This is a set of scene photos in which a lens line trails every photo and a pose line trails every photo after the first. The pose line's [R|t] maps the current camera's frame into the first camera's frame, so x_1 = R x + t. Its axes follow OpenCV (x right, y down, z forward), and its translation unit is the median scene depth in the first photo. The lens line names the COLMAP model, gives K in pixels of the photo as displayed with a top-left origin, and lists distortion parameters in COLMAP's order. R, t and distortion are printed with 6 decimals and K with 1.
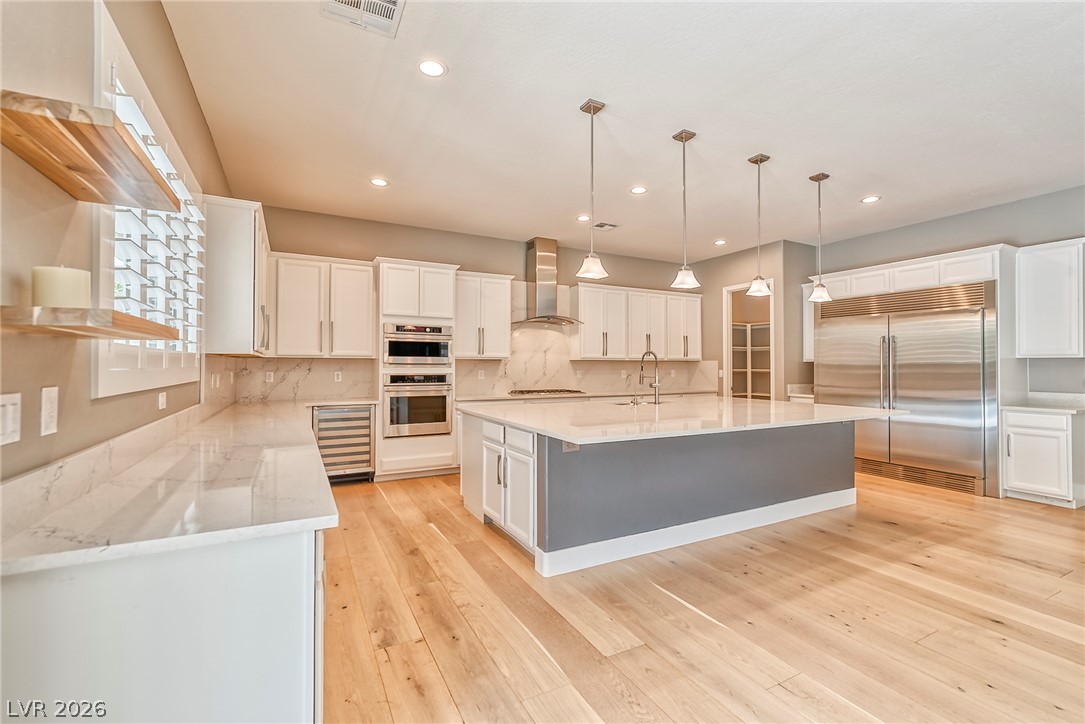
lens RADIAL K [[477.5, 0, 557.0], [0, 477.5, 360.3], [0, 0, 1]] dist [0.003482, 0.000384]
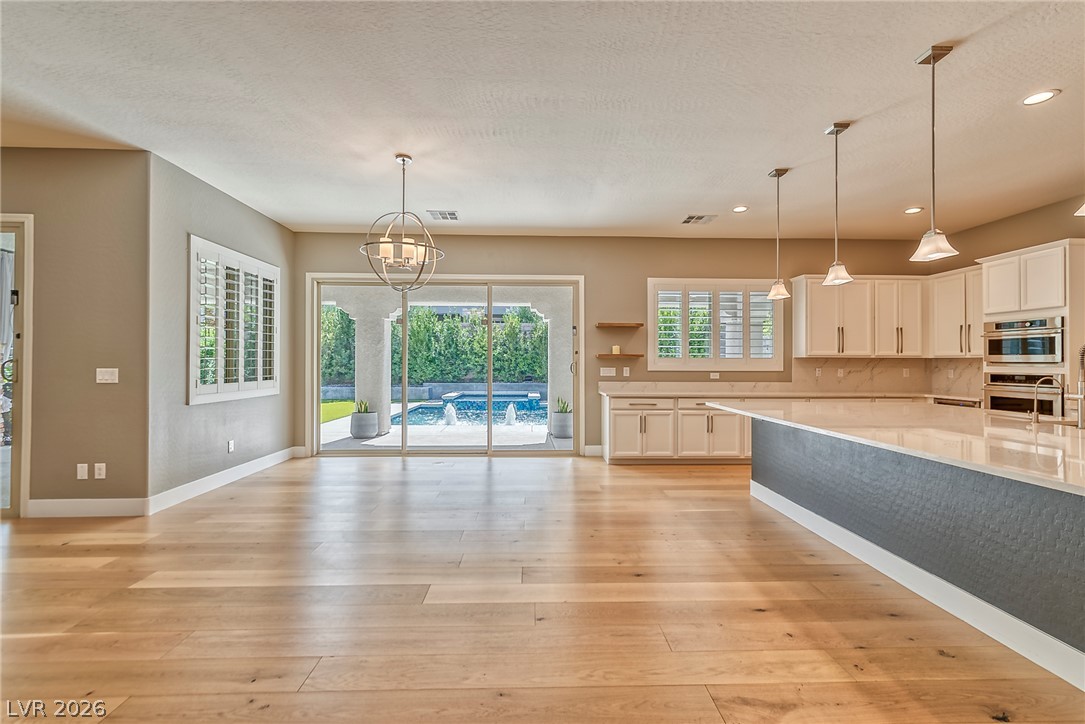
lens RADIAL K [[477.5, 0, 546.3], [0, 477.5, 358.5], [0, 0, 1]] dist [0.003482, 0.000384]
pose [[-0.445075, -0.009960, -0.895438, 0.934131], [0.006936, 0.999870, -0.014570, 0.006726], [0.895467, -0.012696, -0.444948, 0.593432]]
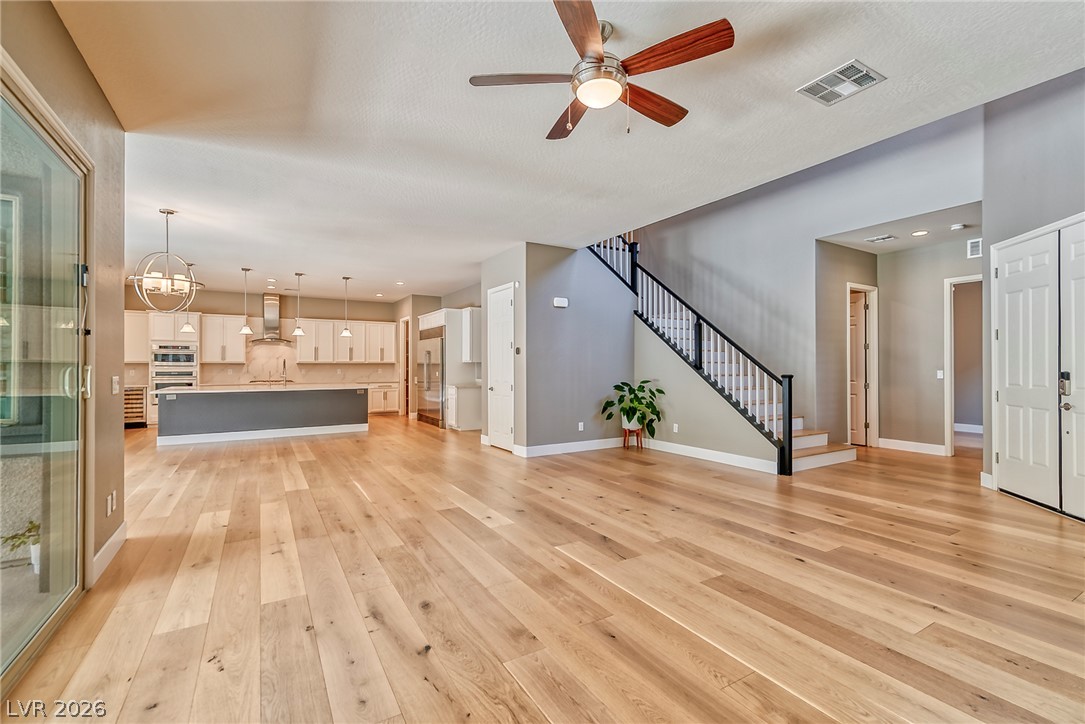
lens RADIAL K [[477.5, 0, 550.1], [0, 477.5, 367.7], [0, 0, 1]] dist [0.003482, 0.000384]
pose [[0.998865, -0.001786, 0.047607, 1.103333], [0.001042, 0.999877, 0.015644, -0.013075], [-0.047629, -0.015577, 0.998744, -0.960528]]
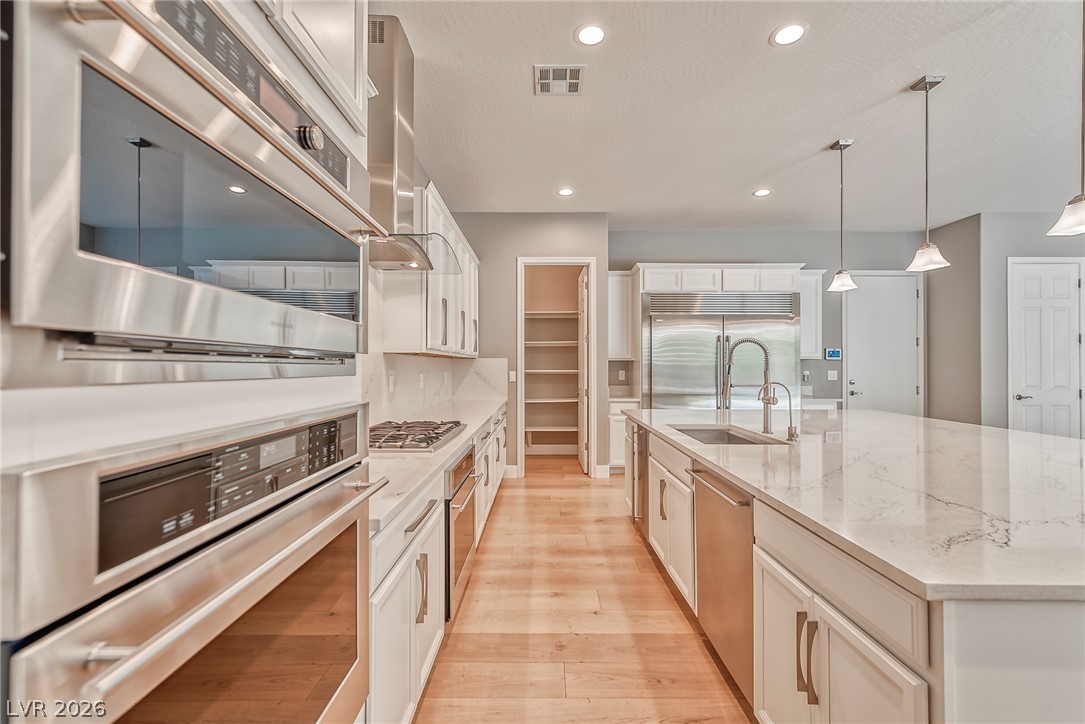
lens RADIAL K [[477.5, 0, 555.2], [0, 477.5, 360.2], [0, 0, 1]] dist [0.003482, 0.000384]
pose [[0.465620, 0.009984, 0.884929, -0.370673], [-0.010423, 0.999929, -0.005798, 0.010113], [-0.884924, -0.006524, 0.465691, 0.860389]]
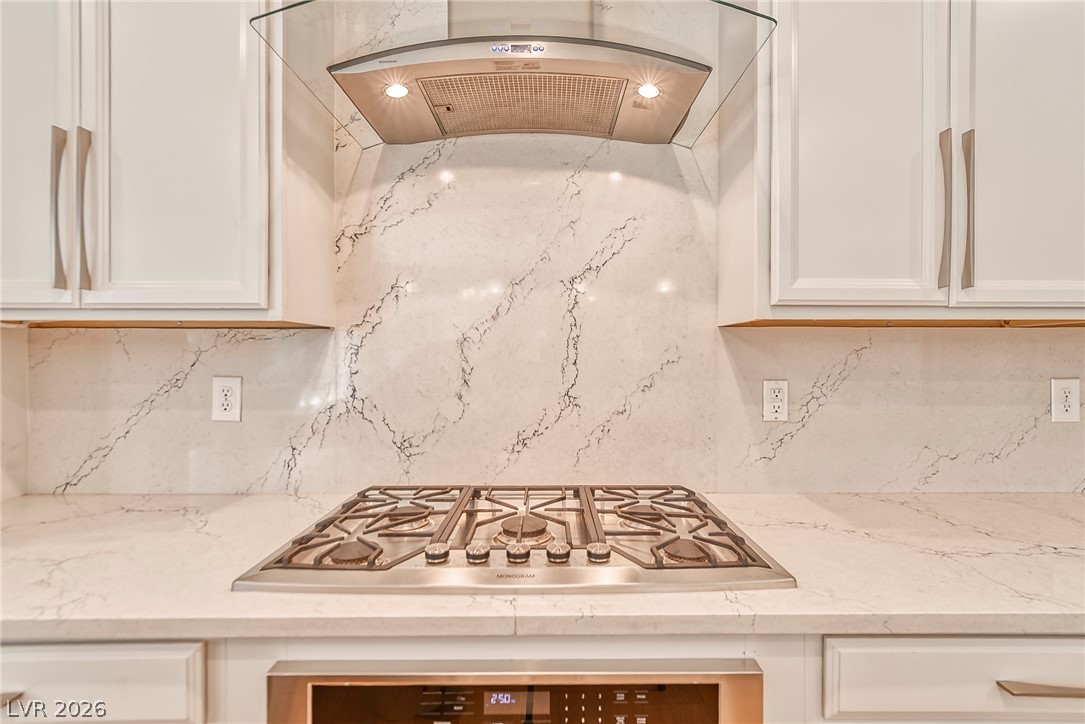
lens RADIAL K [[477.5, 0, 555.1], [0, 477.5, 356.7], [0, 0, 1]] dist [0.003482, 0.000384]
pose [[0.879054, 0.000250, -0.476722, 0.079206], [0.006721, 0.999894, 0.012916, 0.011641], [0.476675, -0.014558, 0.878959, 1.046926]]
